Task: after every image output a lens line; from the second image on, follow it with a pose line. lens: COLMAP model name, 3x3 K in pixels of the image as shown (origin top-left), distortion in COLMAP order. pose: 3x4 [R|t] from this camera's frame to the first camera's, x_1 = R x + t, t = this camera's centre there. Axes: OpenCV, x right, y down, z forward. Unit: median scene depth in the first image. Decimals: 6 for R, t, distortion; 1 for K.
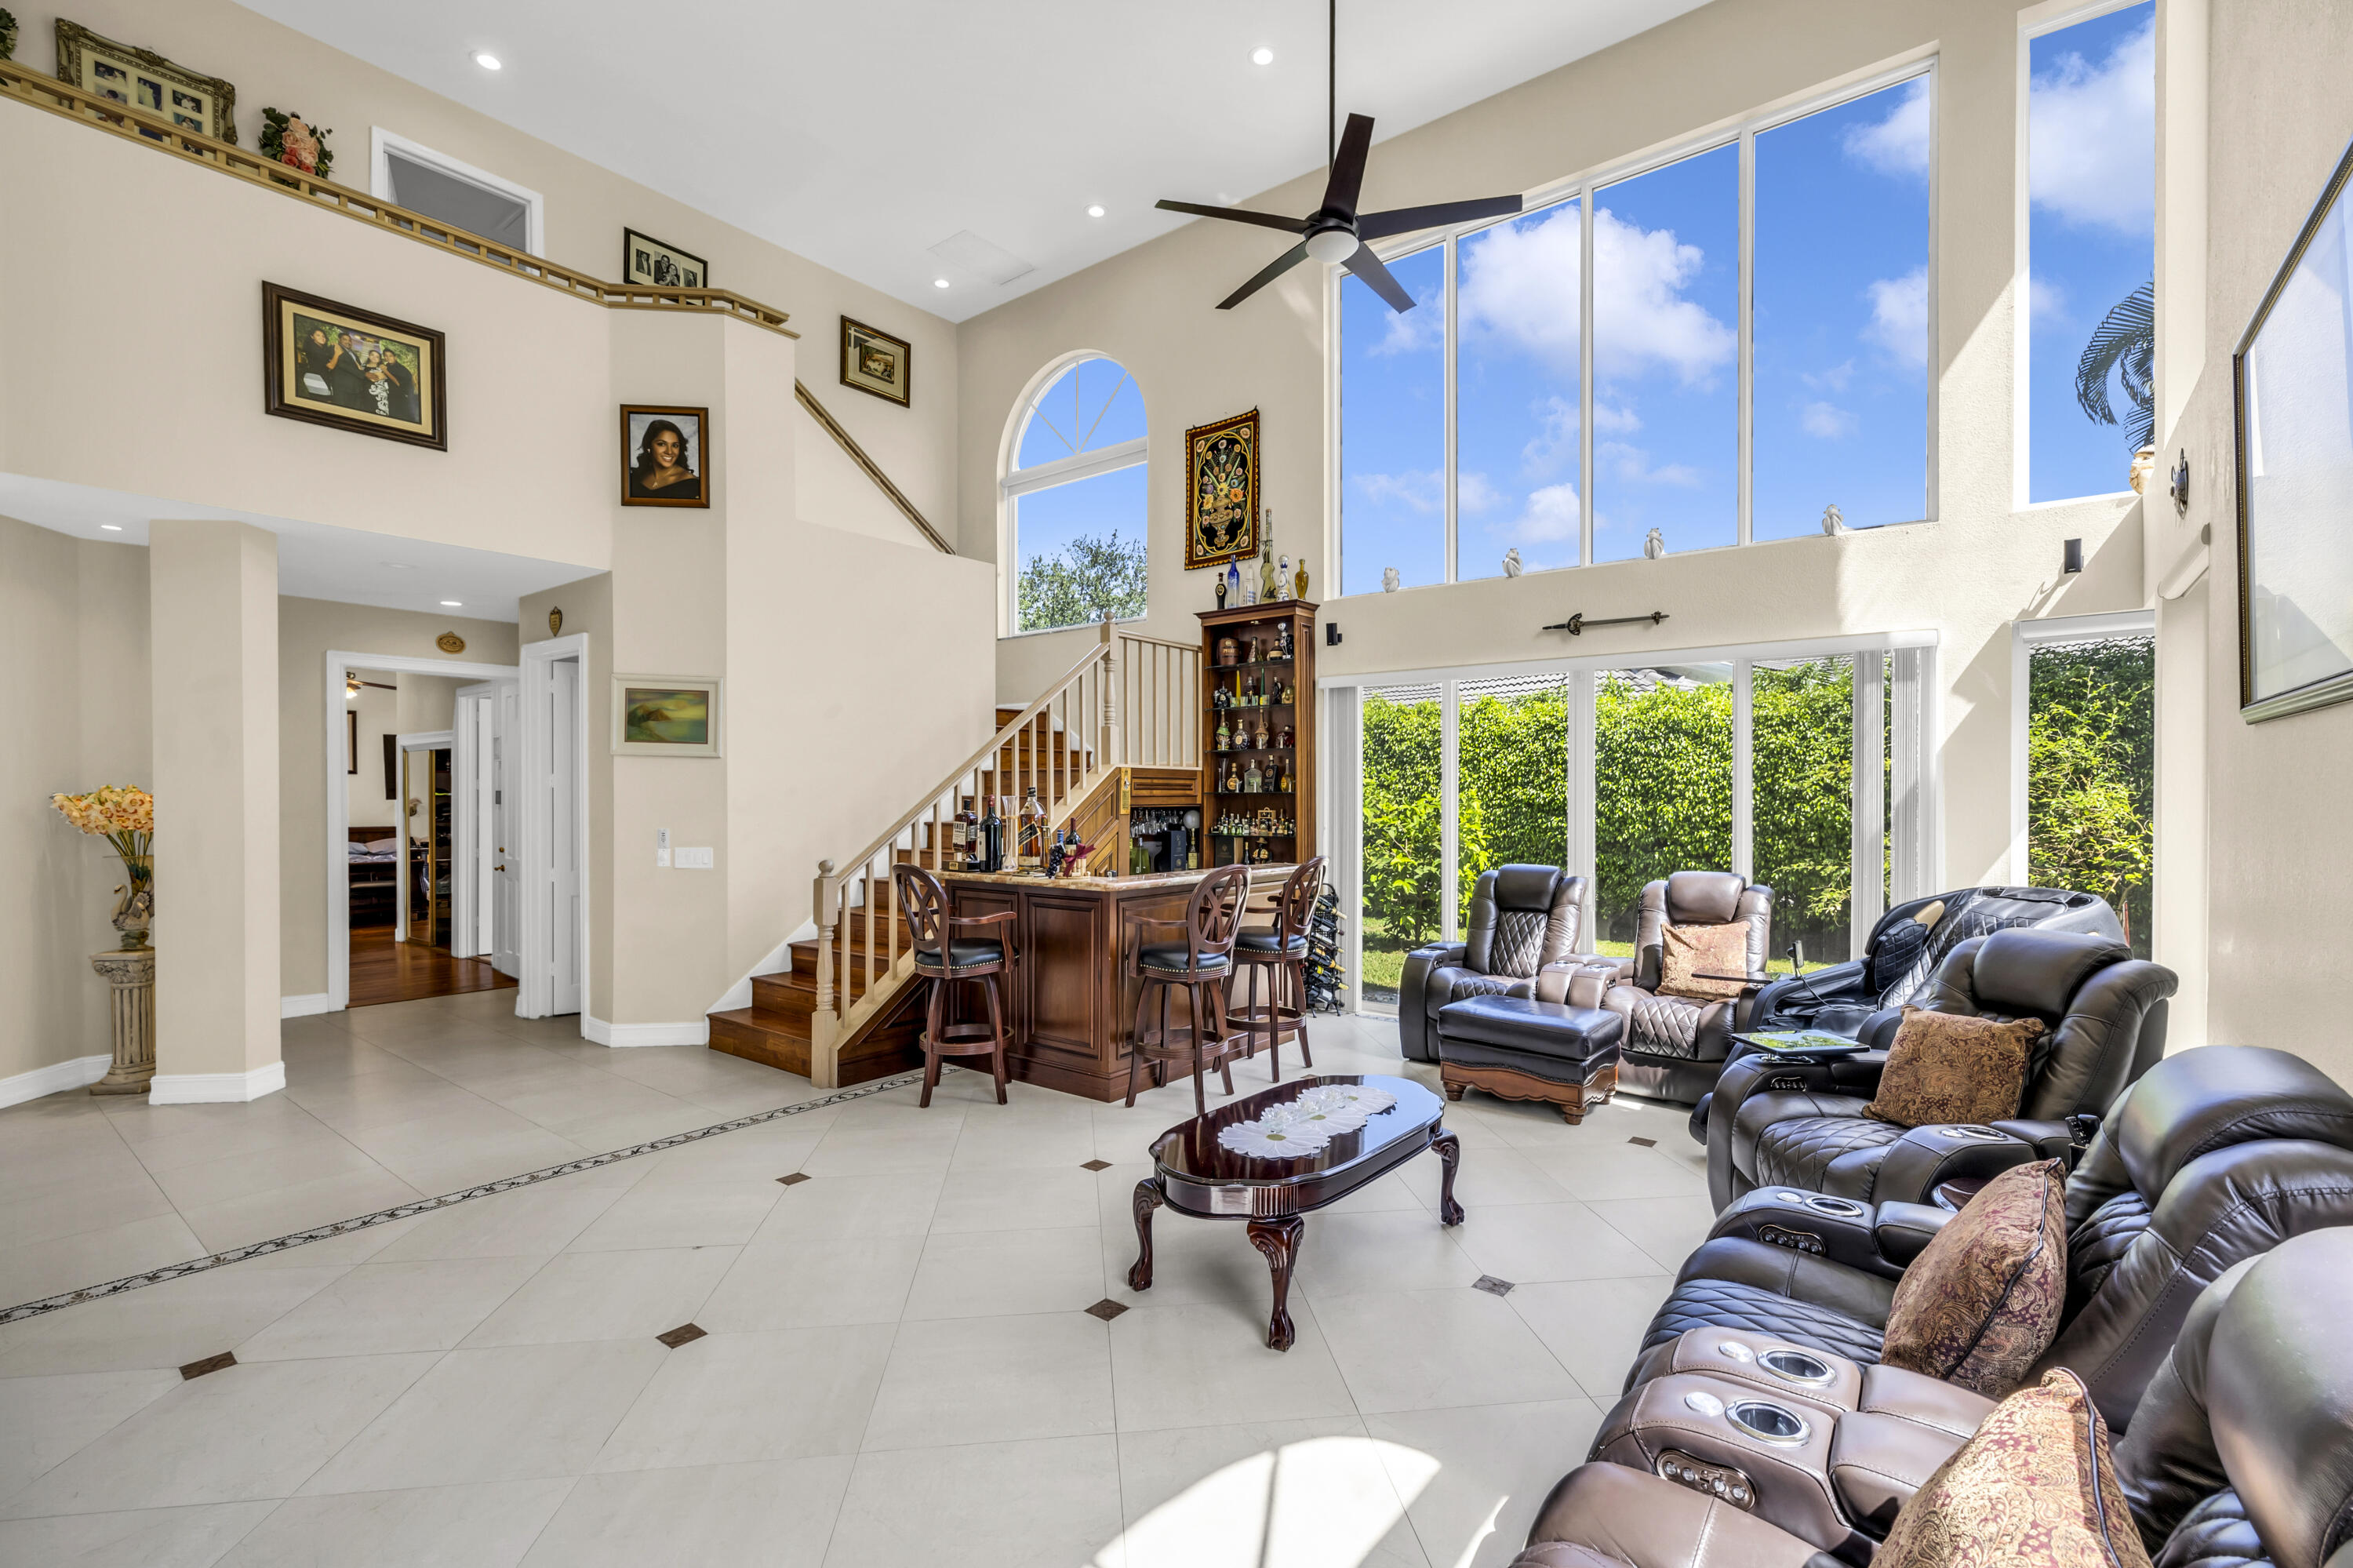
lens RADIAL K [[1010.2, 0, 1180.1], [0, 1010.2, 791.3], [0, 0, 1]] dist [-0.000955, 0.000048]
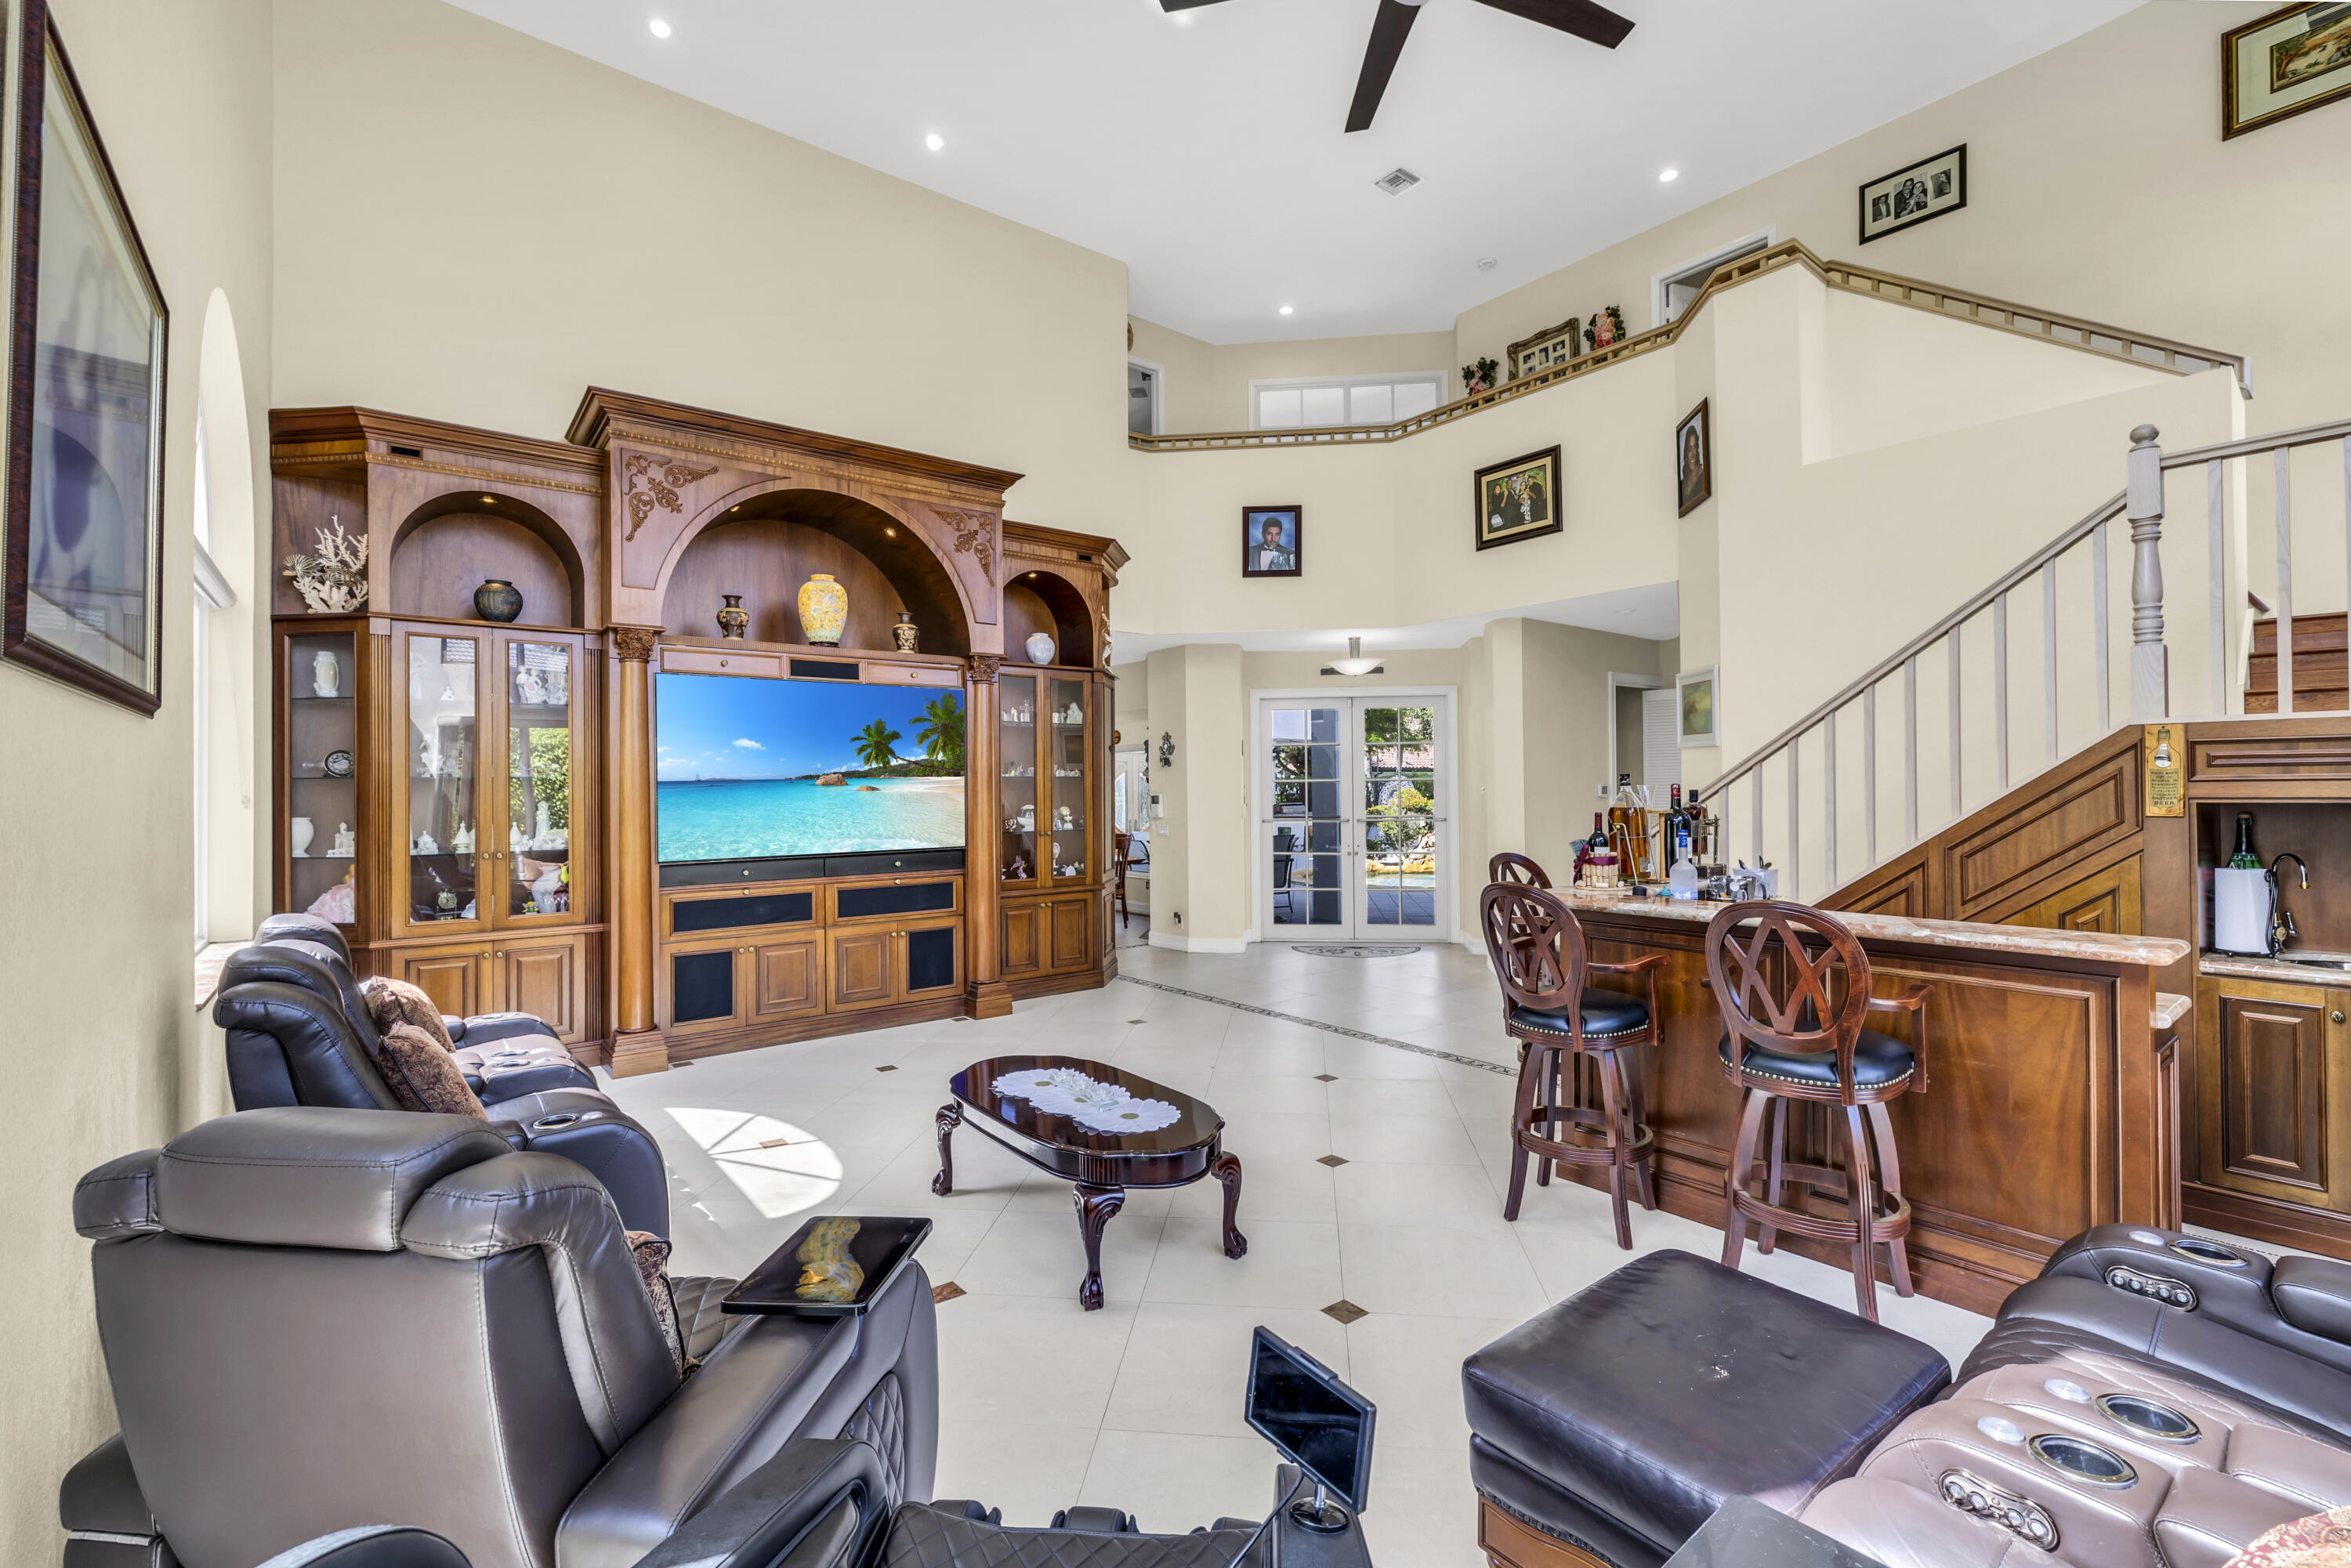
lens RADIAL K [[898.4, 0, 1150.8], [0, 898.4, 792.4], [0, 0, 1]] dist [-0.000576, 0.000218]
pose [[-0.185005, 0.002897, -0.982733, 0.561061], [0.009166, 0.999957, 0.001222, 0.006192], [0.982695, -0.008782, -0.185024, 0.685712]]
